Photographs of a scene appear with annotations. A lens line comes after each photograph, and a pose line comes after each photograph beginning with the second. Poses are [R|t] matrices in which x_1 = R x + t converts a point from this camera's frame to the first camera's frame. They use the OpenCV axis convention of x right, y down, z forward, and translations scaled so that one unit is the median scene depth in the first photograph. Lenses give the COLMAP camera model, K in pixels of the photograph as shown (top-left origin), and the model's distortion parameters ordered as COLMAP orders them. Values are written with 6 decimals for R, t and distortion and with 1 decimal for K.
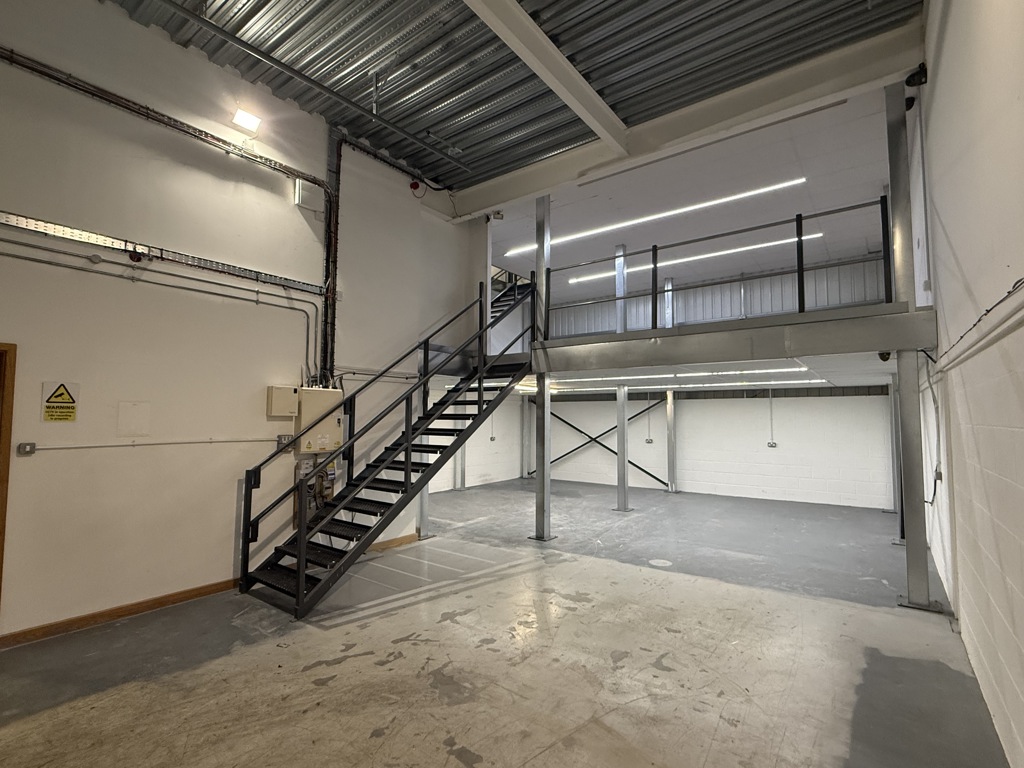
lens RADIAL K [[491.6, 0, 513.4], [0, 491.6, 386.7], [0, 0, 1]] dist [0.000334, -0.000095]
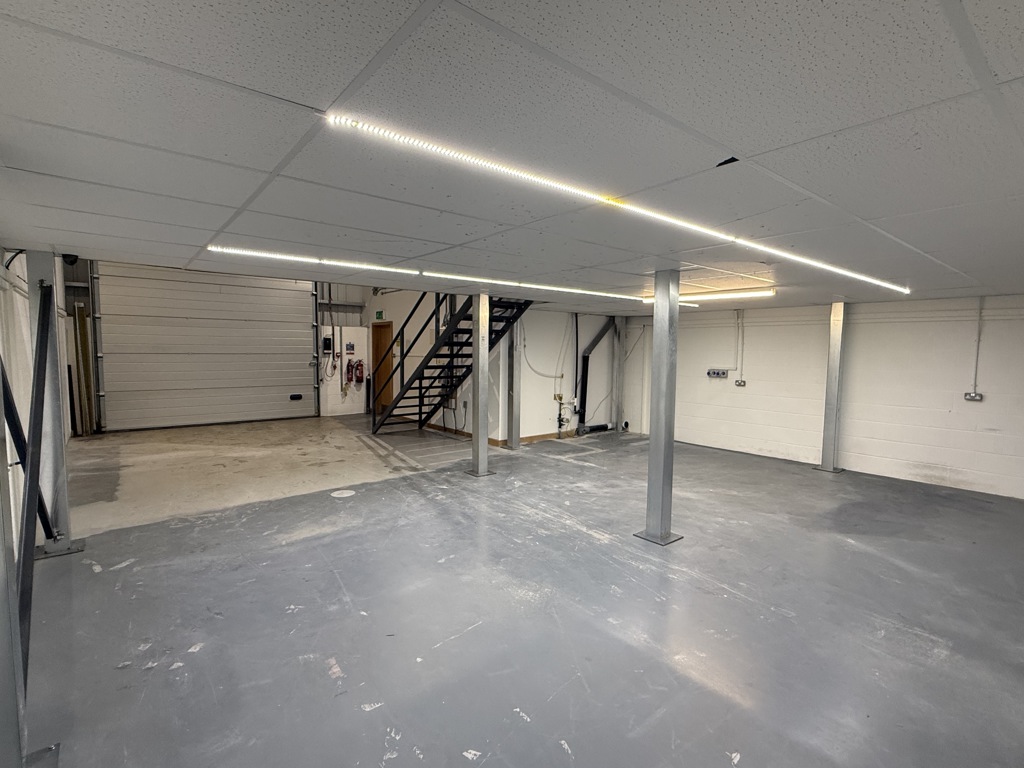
lens RADIAL K [[491.3, 0, 509.3], [0, 491.3, 386.7], [0, 0, 1]] dist [-0.000061, 0.000294]
pose [[-0.247957, 0.070303, -0.966217, 1.128590], [0.047928, 0.997032, 0.060246, 0.108704], [0.967585, -0.031370, -0.250591, 1.558682]]
